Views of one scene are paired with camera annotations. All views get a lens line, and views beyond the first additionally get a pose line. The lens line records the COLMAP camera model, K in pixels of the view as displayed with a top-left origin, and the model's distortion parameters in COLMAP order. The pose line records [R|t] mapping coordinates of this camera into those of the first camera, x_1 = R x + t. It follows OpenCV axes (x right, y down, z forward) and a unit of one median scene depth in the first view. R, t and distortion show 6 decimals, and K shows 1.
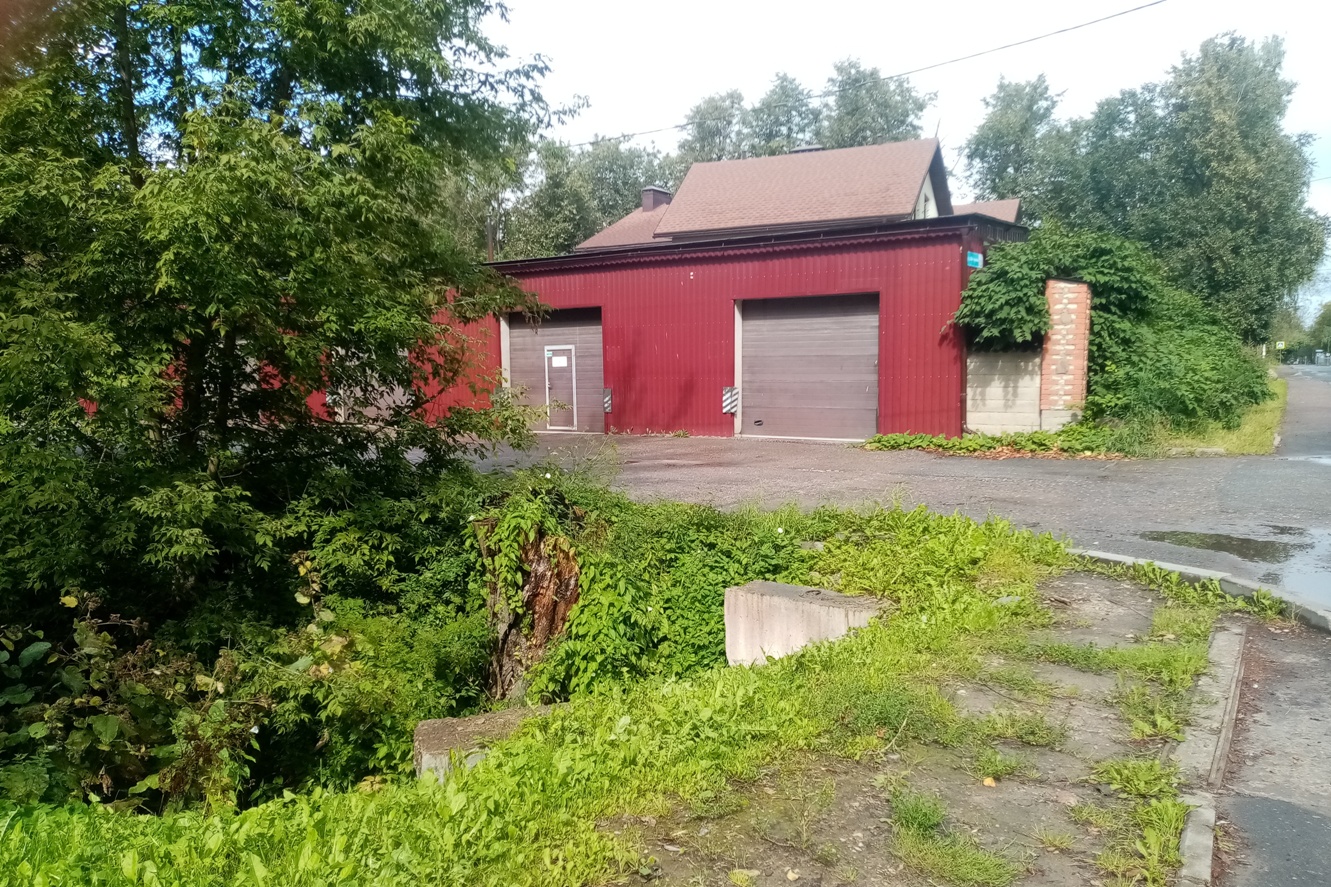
lens RADIAL K [[1051.4, 0, 657.6], [0, 1051.4, 469.4], [0, 0, 1]] dist [-0.025403, 0.044772]
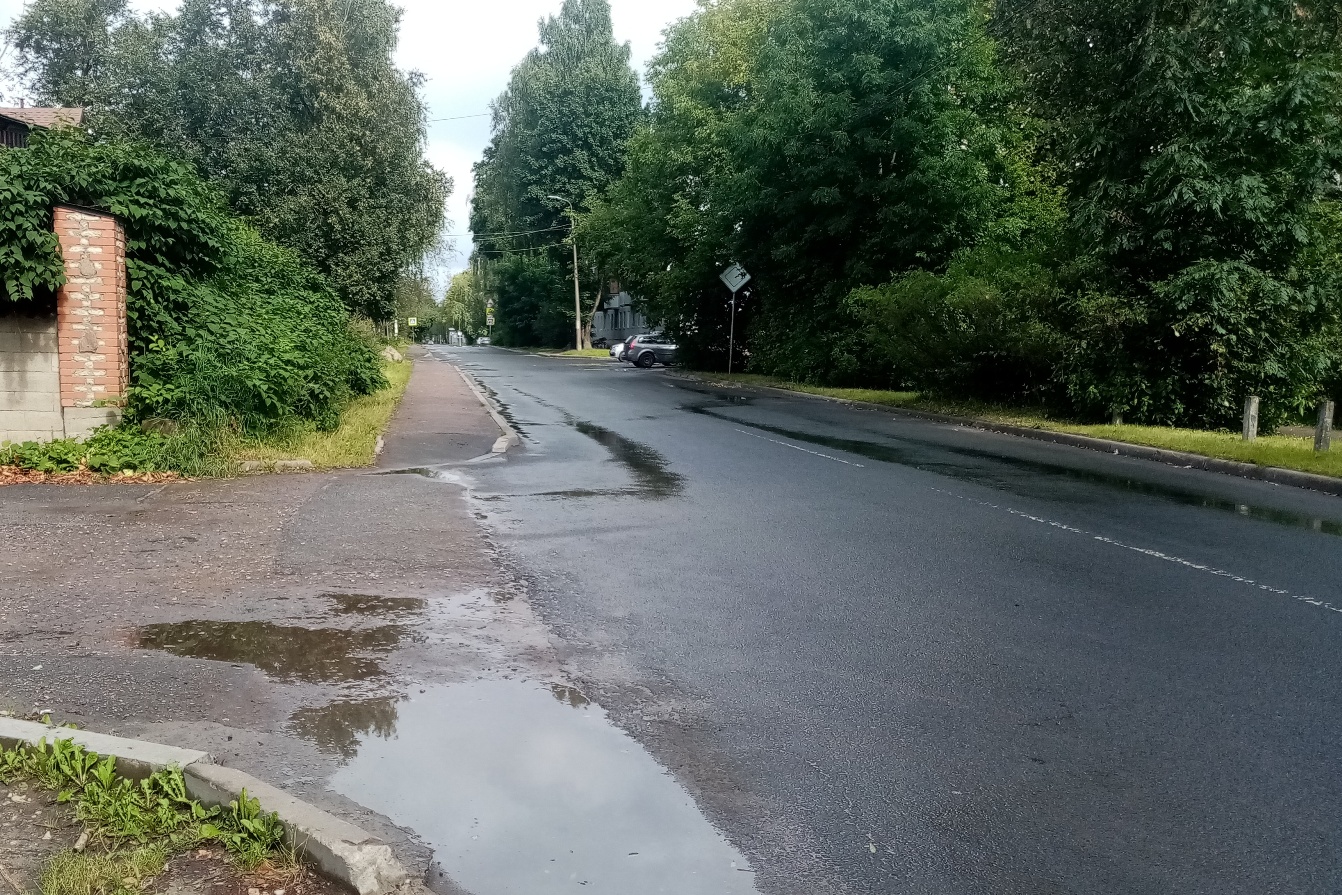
lens RADIAL K [[1060.1, 0, 672.1], [0, 1060.1, 447.5], [0, 0, 1]] dist [-0.025403, 0.044772]
pose [[0.746644, -0.046560, 0.663592, 0.216504], [0.044626, 0.998806, 0.019868, -0.028329], [-0.663725, 0.014779, 0.747831, 0.261345]]
